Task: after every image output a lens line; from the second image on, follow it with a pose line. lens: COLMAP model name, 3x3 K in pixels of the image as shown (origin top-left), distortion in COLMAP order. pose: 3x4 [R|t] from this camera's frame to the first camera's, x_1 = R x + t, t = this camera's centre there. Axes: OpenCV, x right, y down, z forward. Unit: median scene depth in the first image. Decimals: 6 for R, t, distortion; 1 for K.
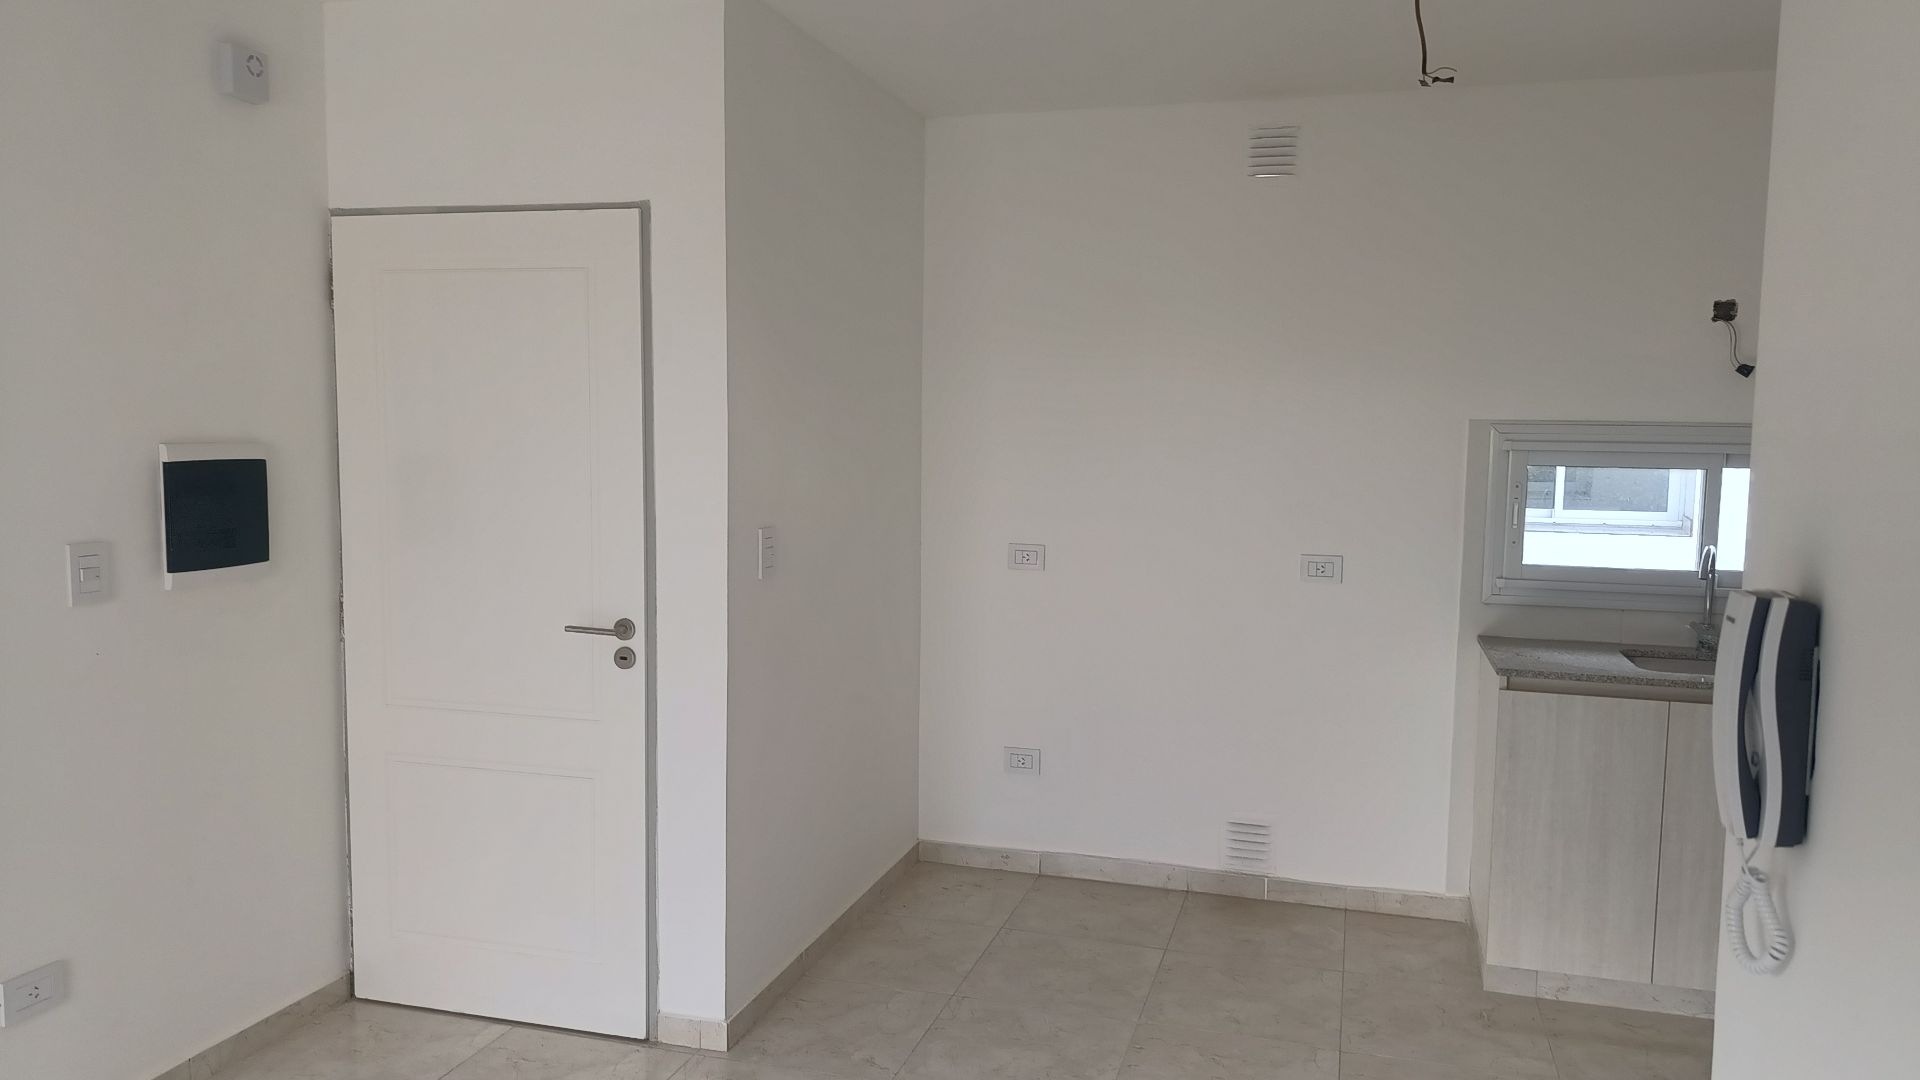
lens RADIAL K [[1351.2, 0, 969.2], [0, 1351.2, 538.2], [0, 0, 1]] dist [0.025884, -0.023577]
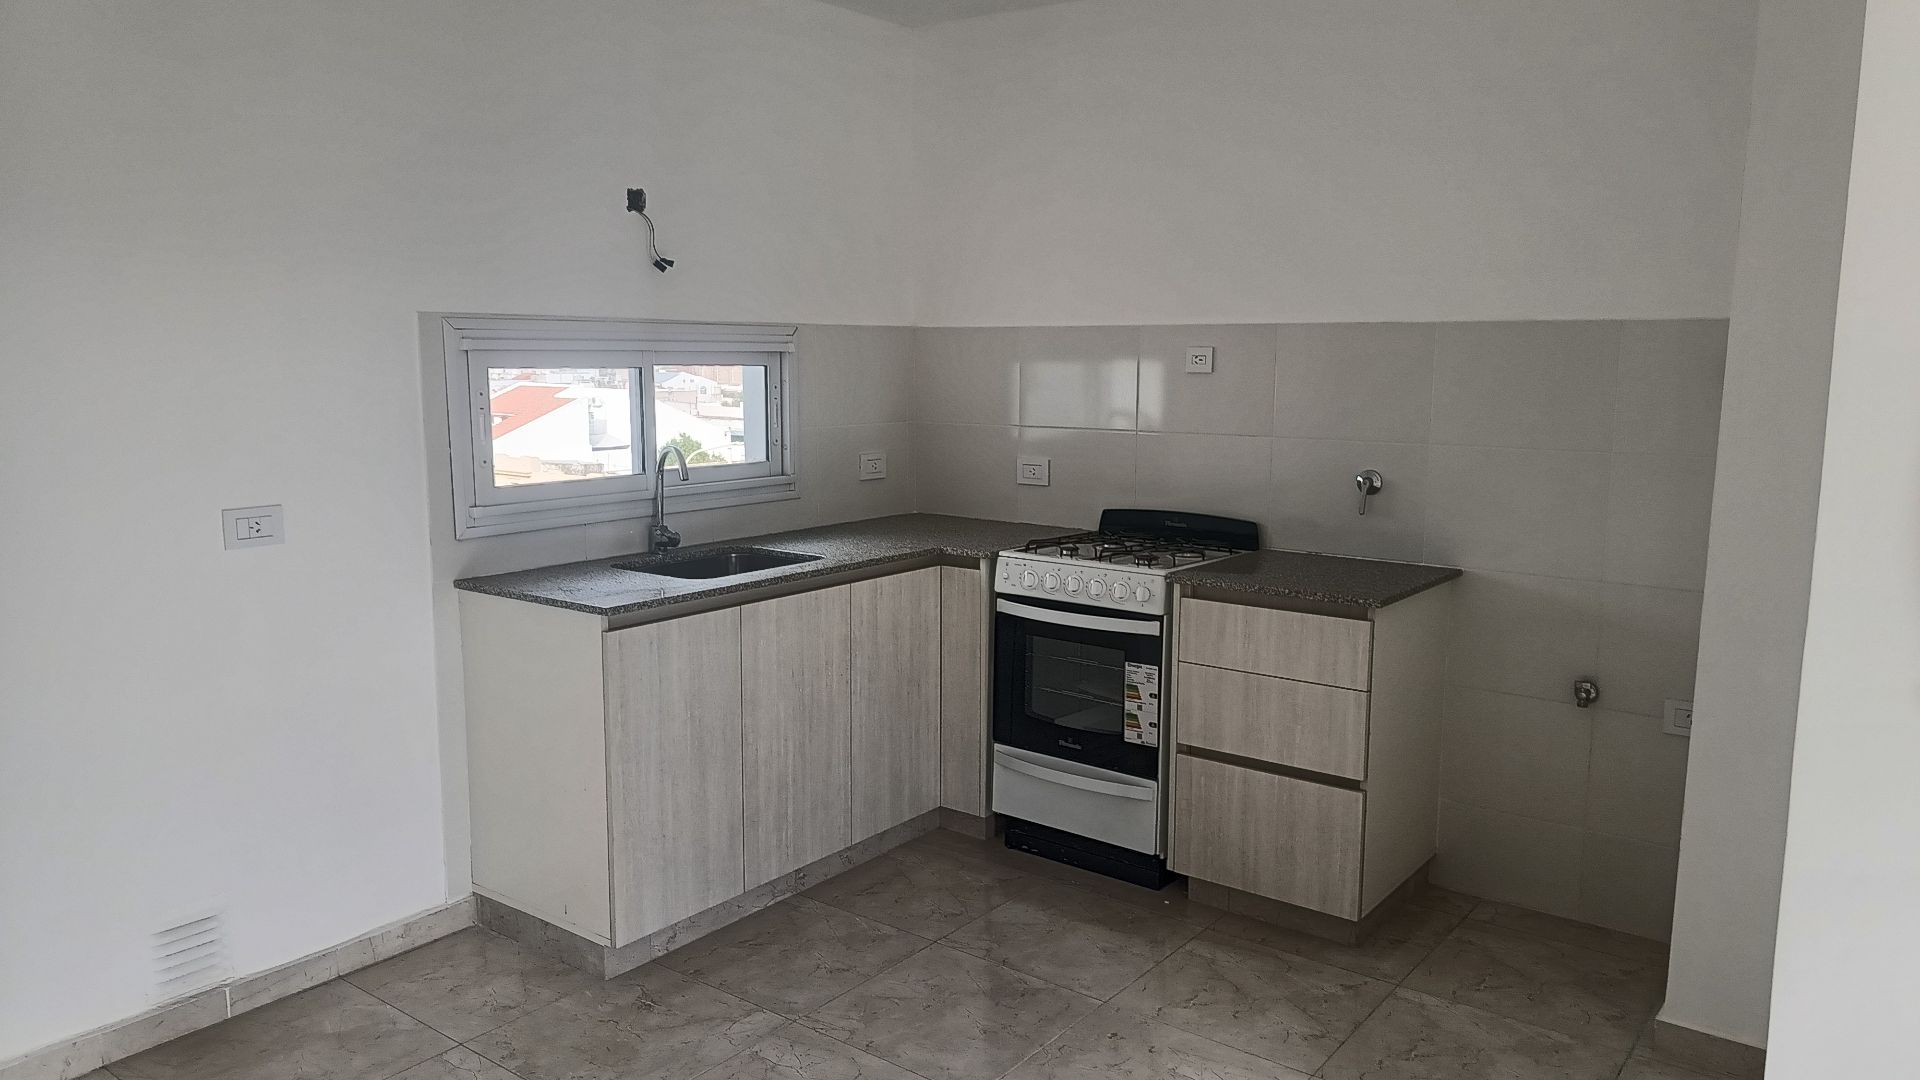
lens RADIAL K [[1351.2, 0, 966.5], [0, 1351.2, 542.2], [0, 0, 1]] dist [0.025884, -0.023577]
pose [[0.339638, -0.148017, 0.928836, -0.276100], [0.076532, 0.988614, 0.129559, -0.033347], [-0.937437, 0.027083, 0.347099, 0.436541]]
